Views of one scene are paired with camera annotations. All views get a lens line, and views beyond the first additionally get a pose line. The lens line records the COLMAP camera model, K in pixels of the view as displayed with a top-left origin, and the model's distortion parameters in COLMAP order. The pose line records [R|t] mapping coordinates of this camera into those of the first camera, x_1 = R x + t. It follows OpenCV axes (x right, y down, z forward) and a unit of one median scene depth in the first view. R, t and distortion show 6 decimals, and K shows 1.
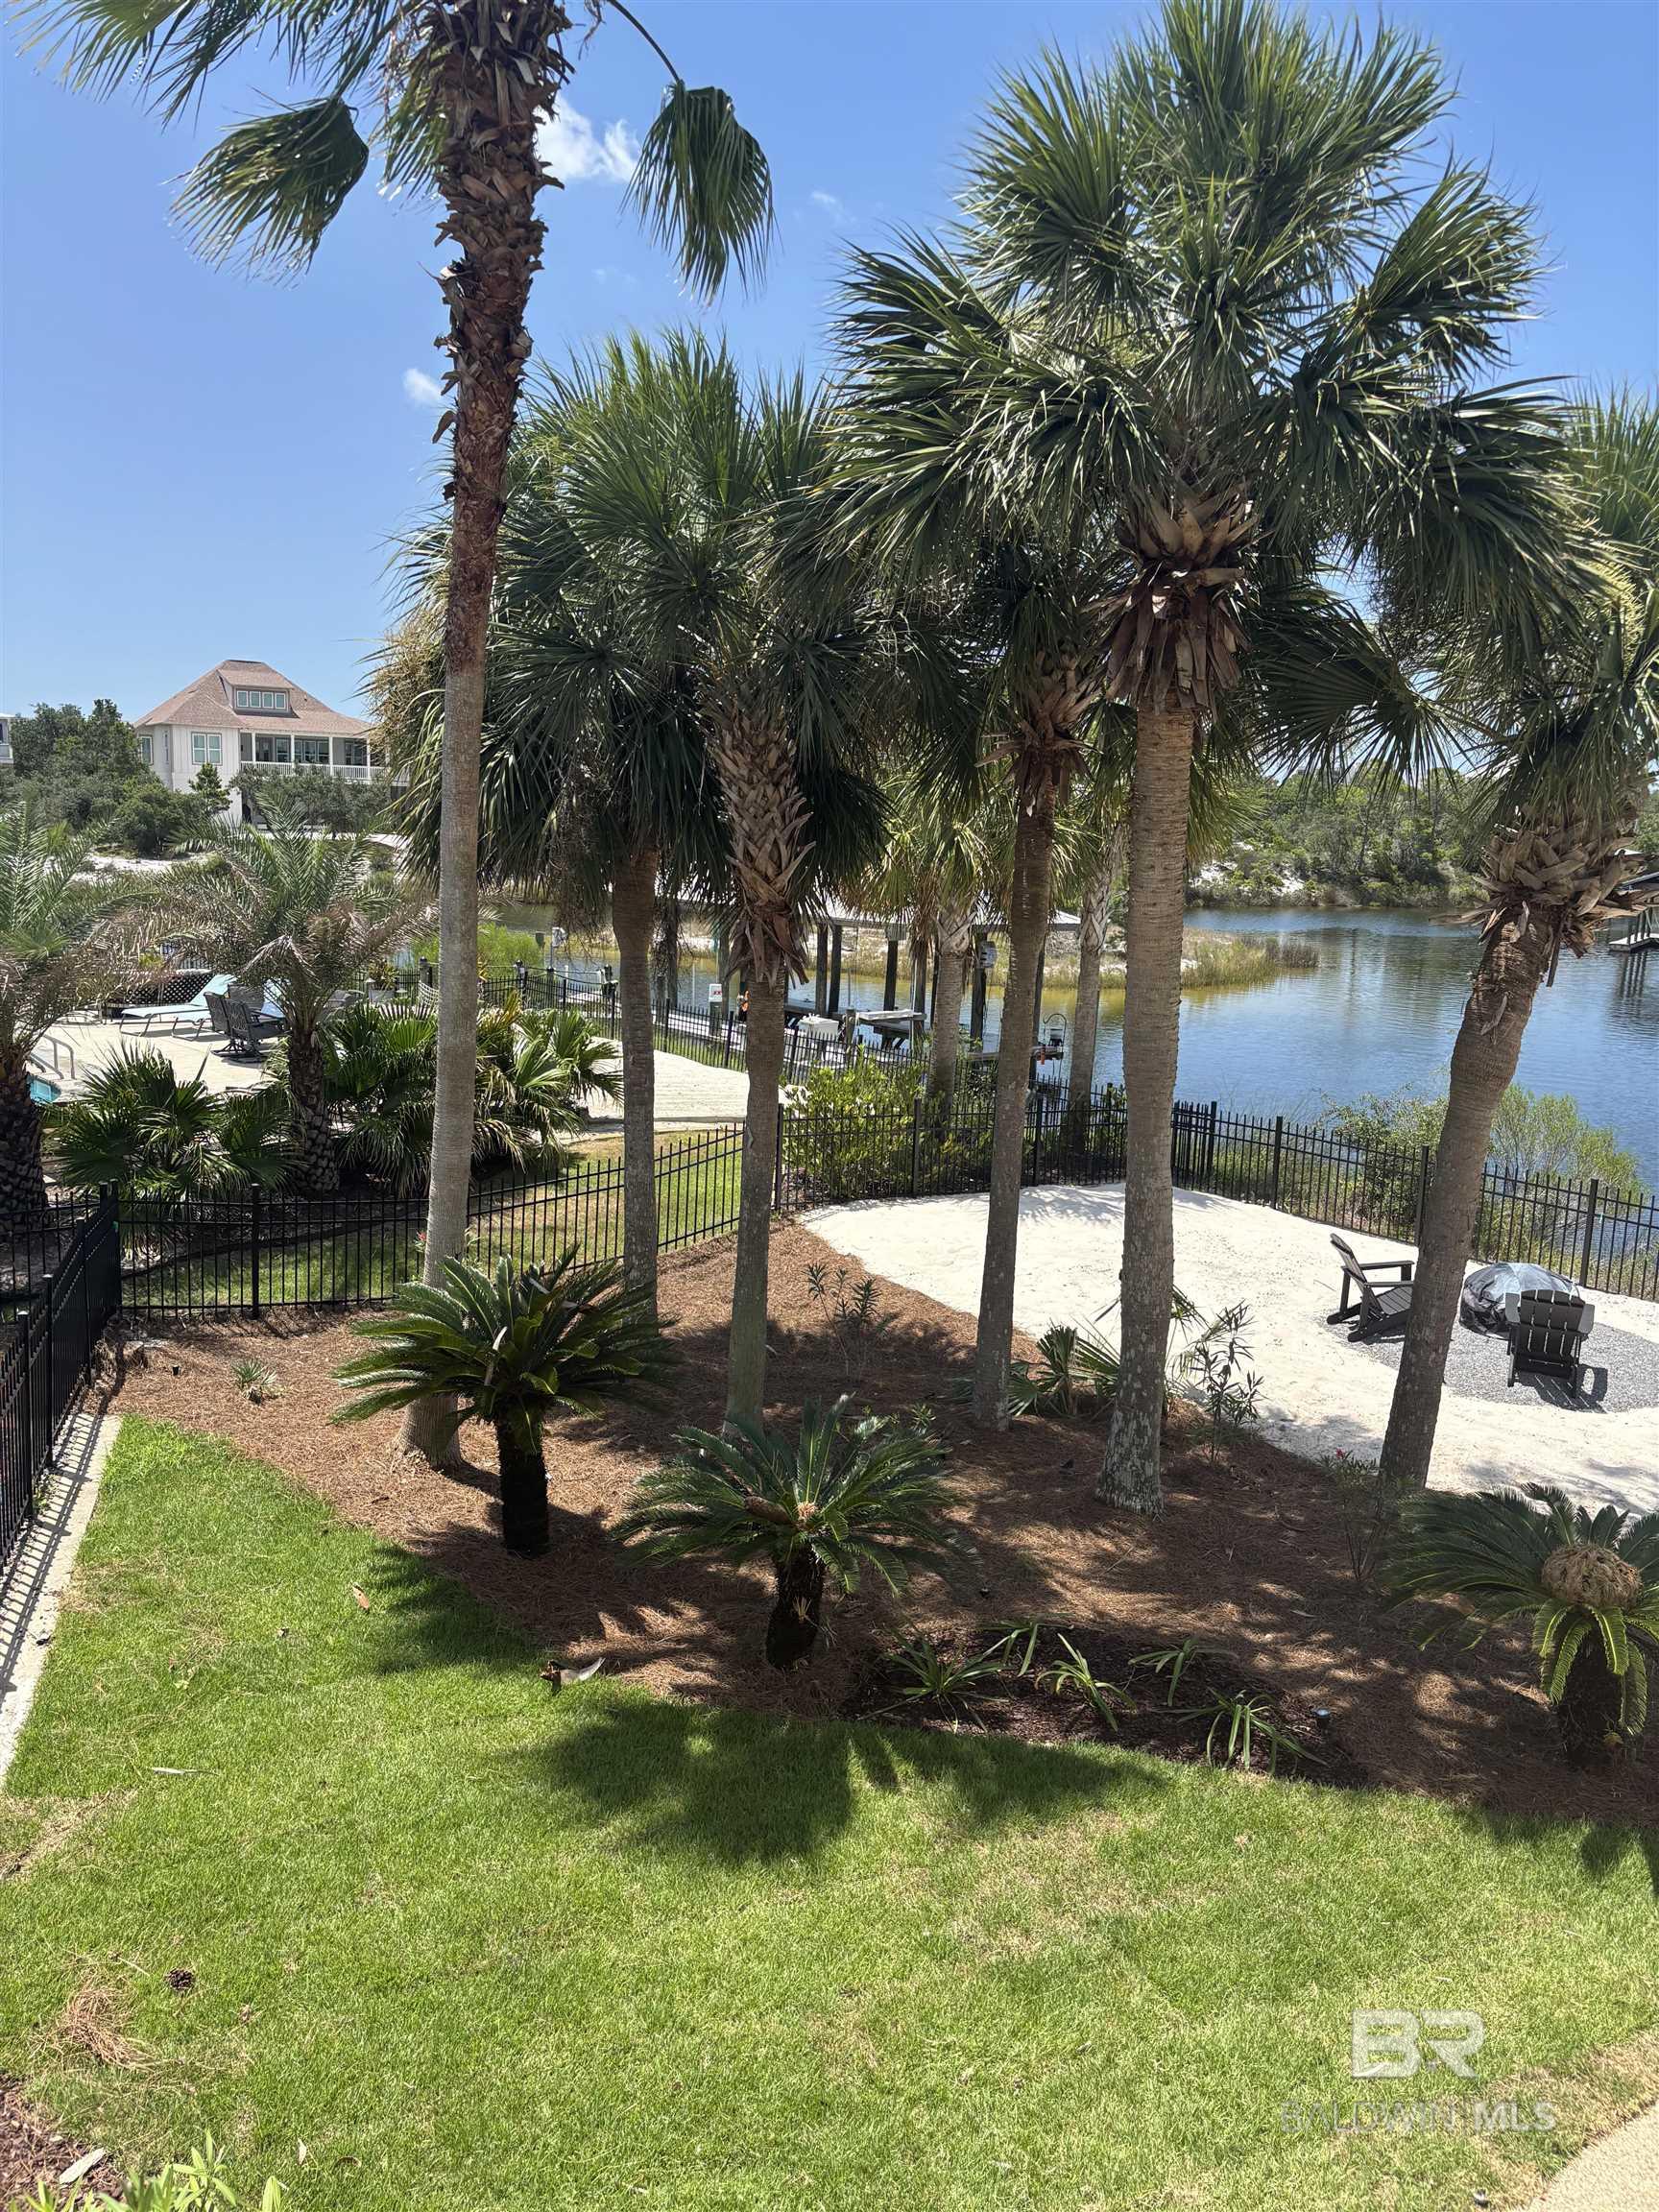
lens RADIAL K [[1641.0, 0, 829.4], [0, 1641.0, 1071.8], [0, 0, 1]] dist [0.023103, -0.039881]
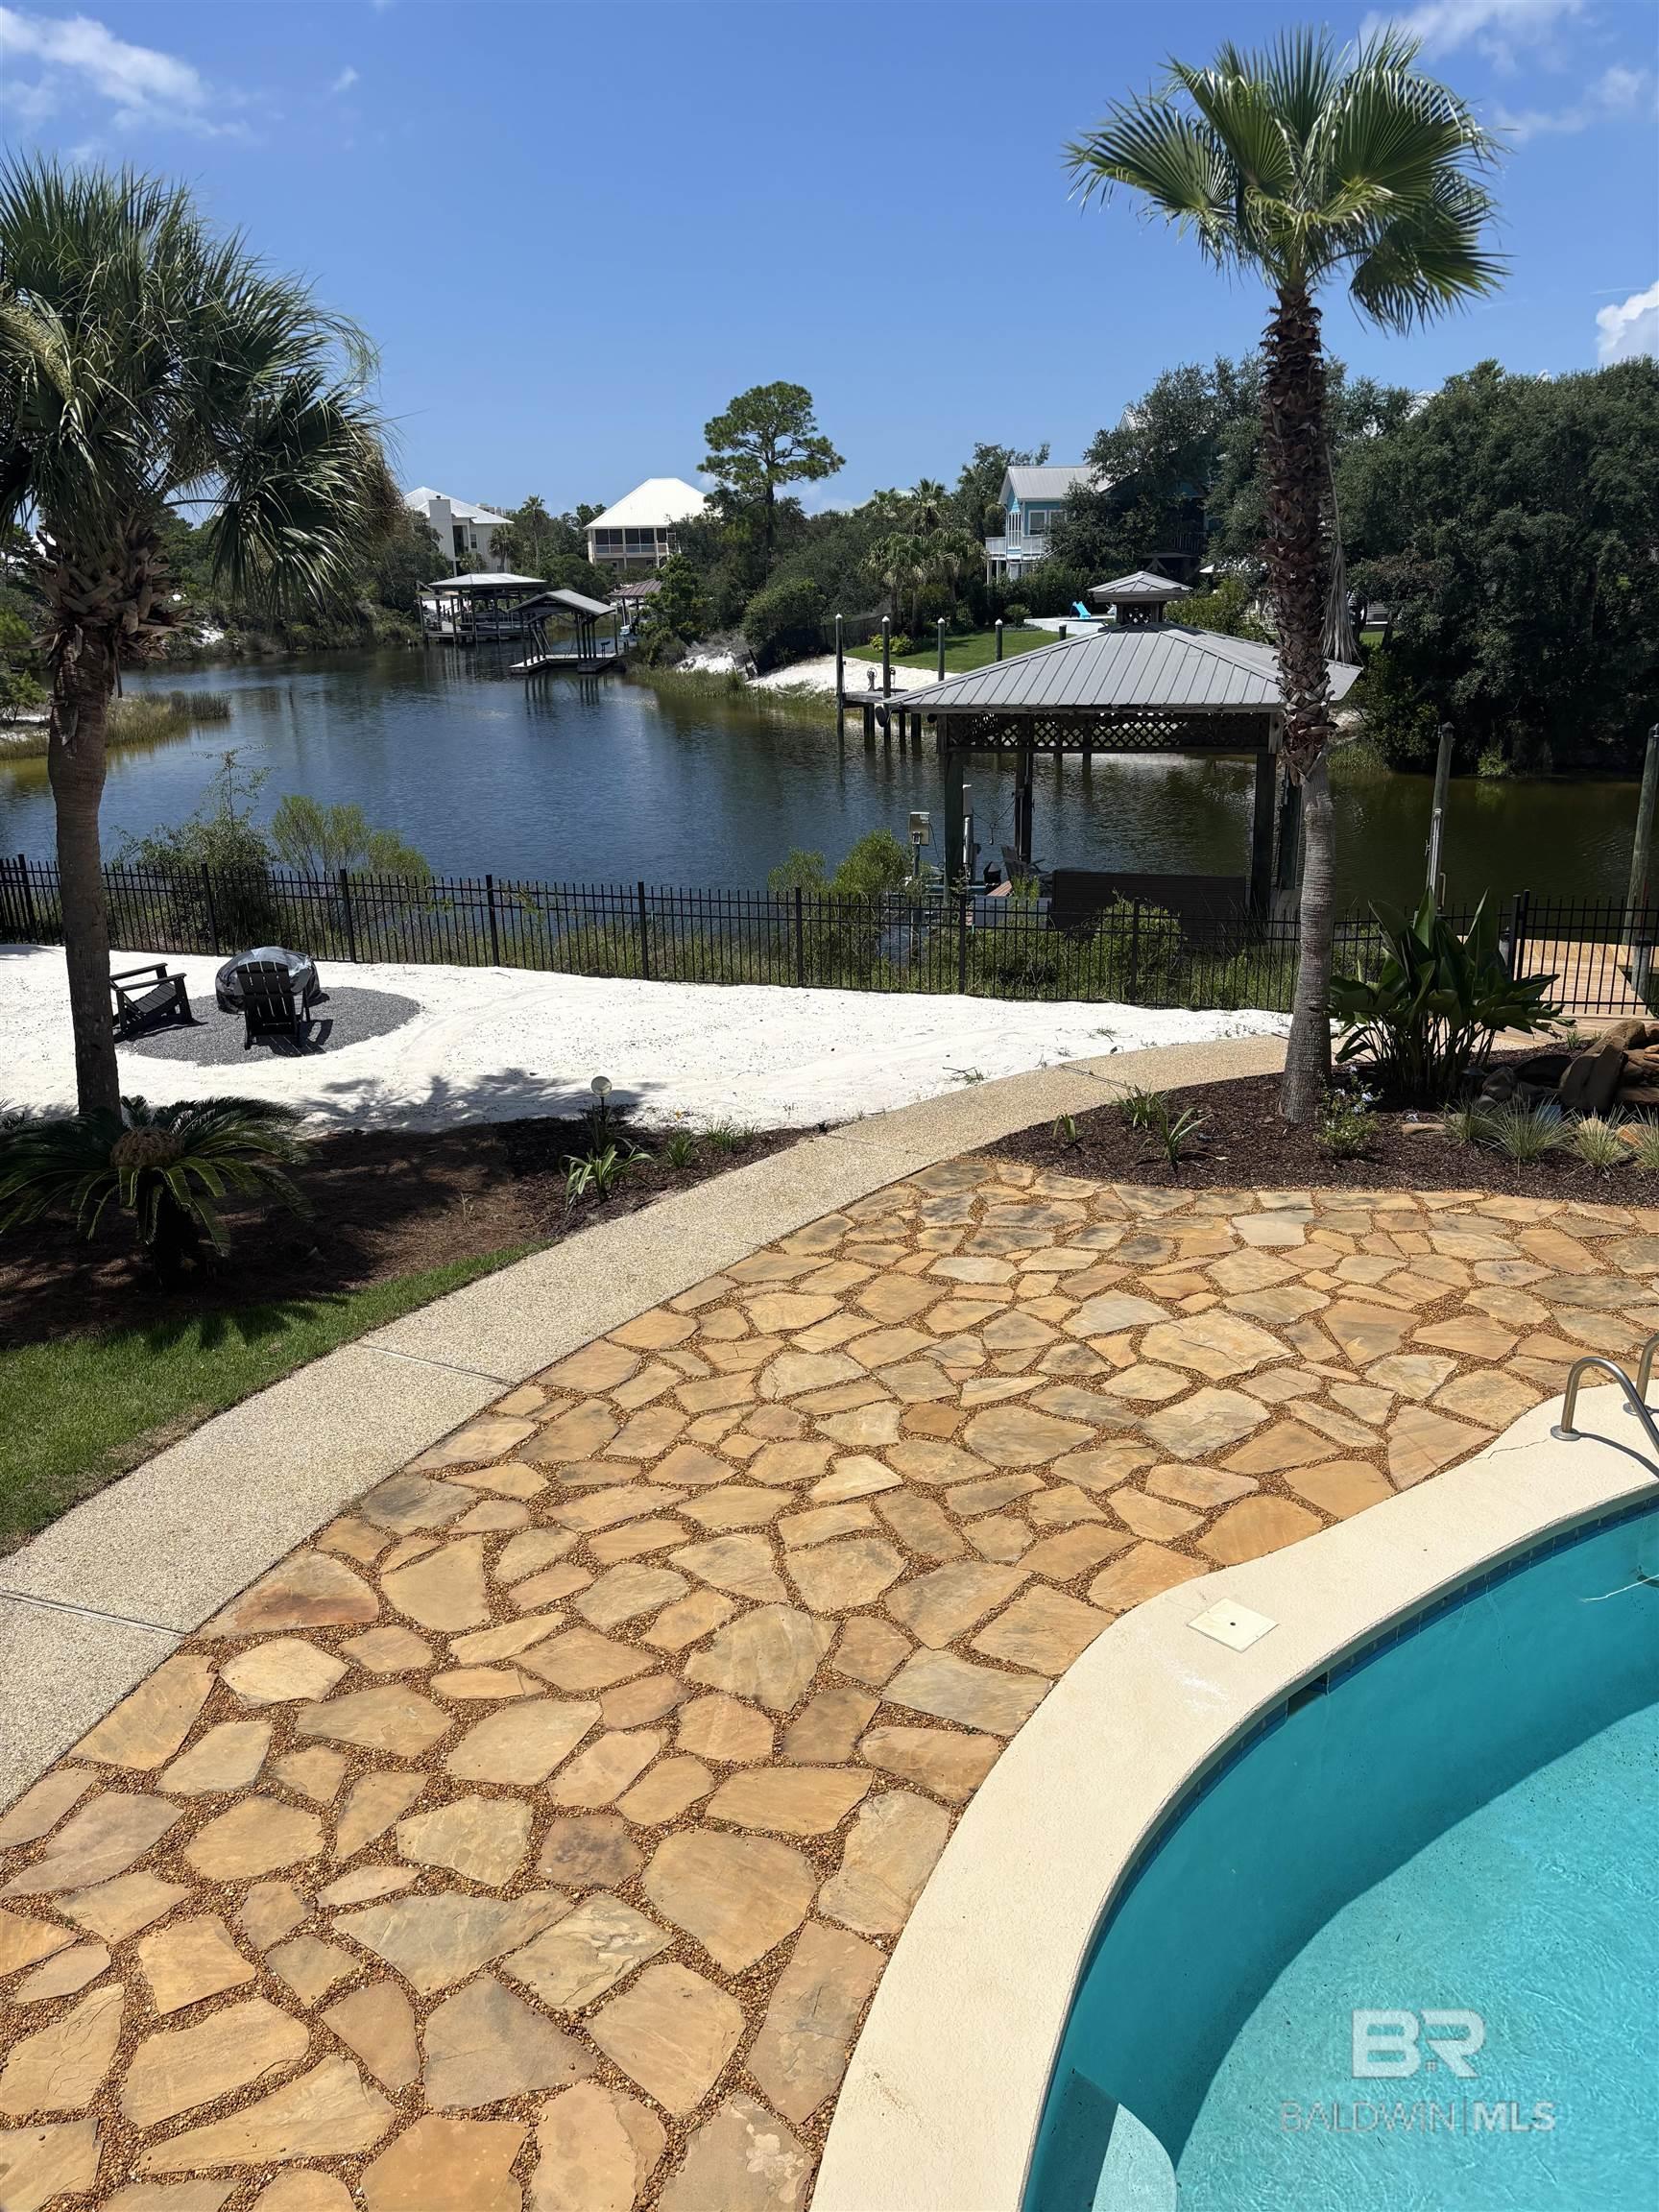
lens RADIAL K [[1641.0, 0, 829.4], [0, 1641.0, 1071.8], [0, 0, 1]] dist [0.023103, -0.039881]
pose [[0.822372, -0.219412, 0.524941, 0.123904], [0.139567, 0.972254, 0.187732, 0.040450], [-0.551566, -0.081121, 0.830177, -0.195059]]
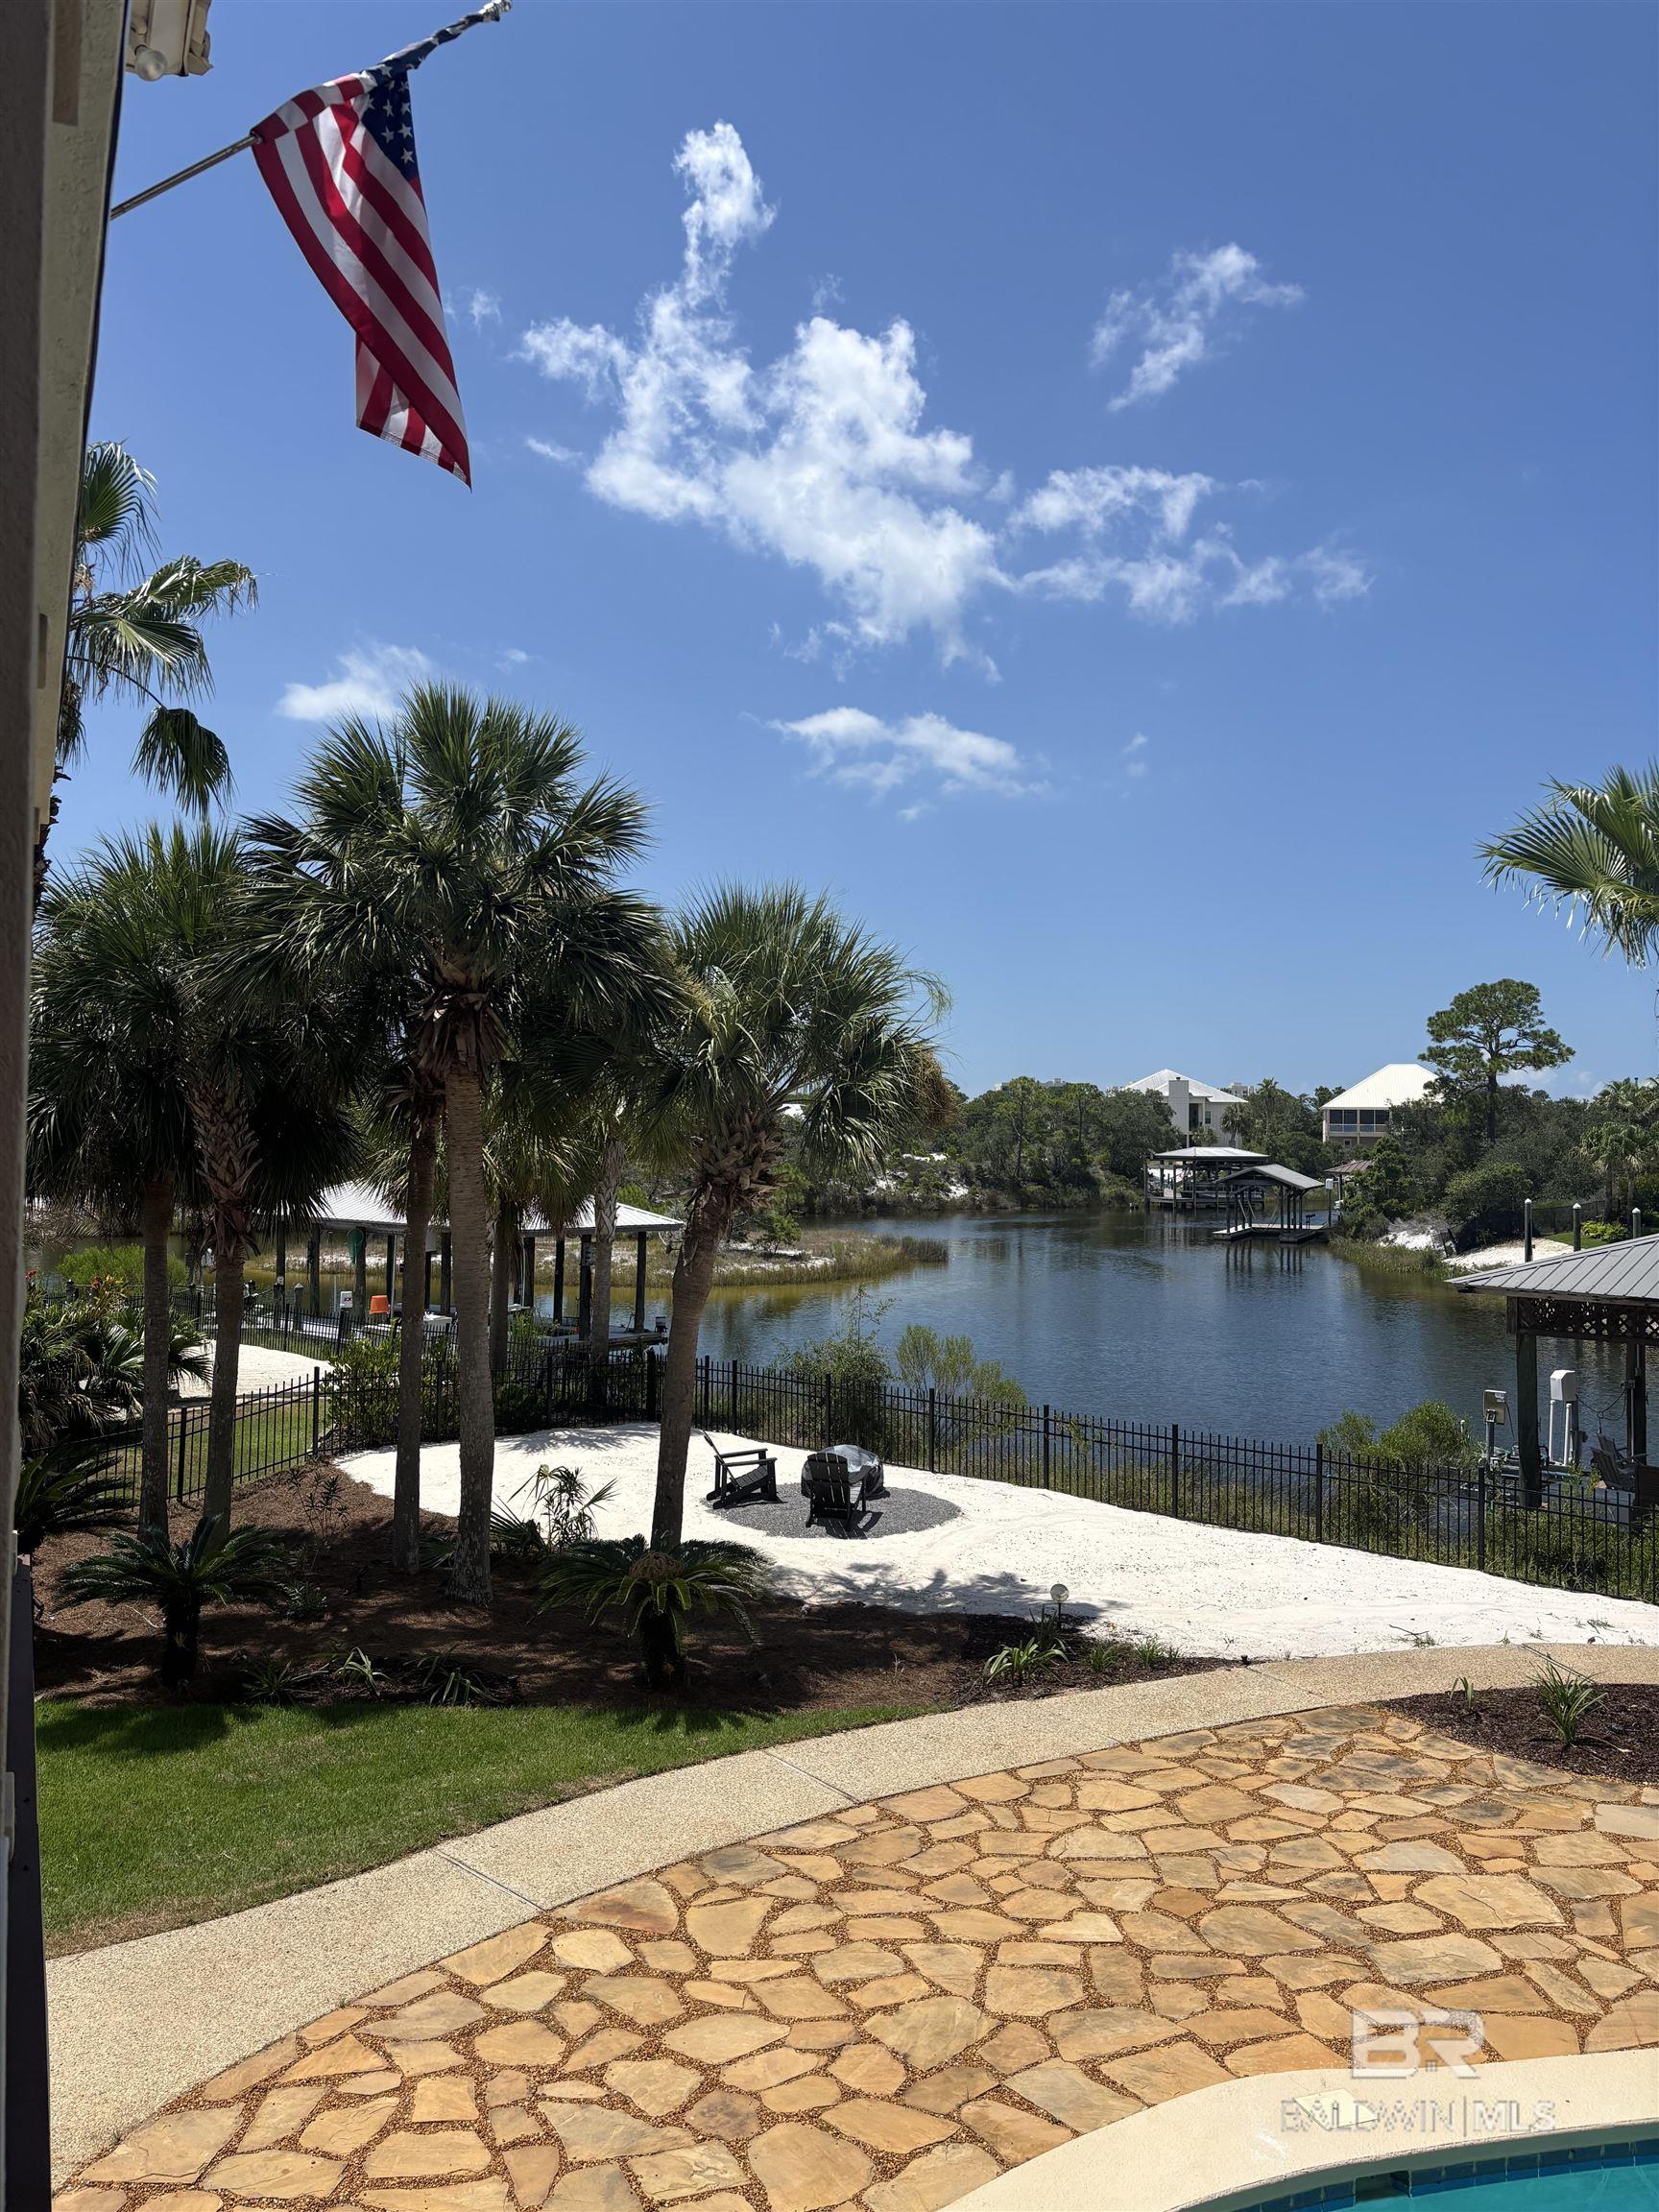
lens RADIAL K [[1625.9, 0, 867.6], [0, 1625.9, 1039.8], [0, 0, 1]] dist [0.028651, -0.048659]
pose [[0.982930, -0.014290, 0.183422, 0.196744], [0.052700, 0.977071, -0.206288, 0.067608], [-0.176268, 0.212433, 0.961146, -0.416658]]
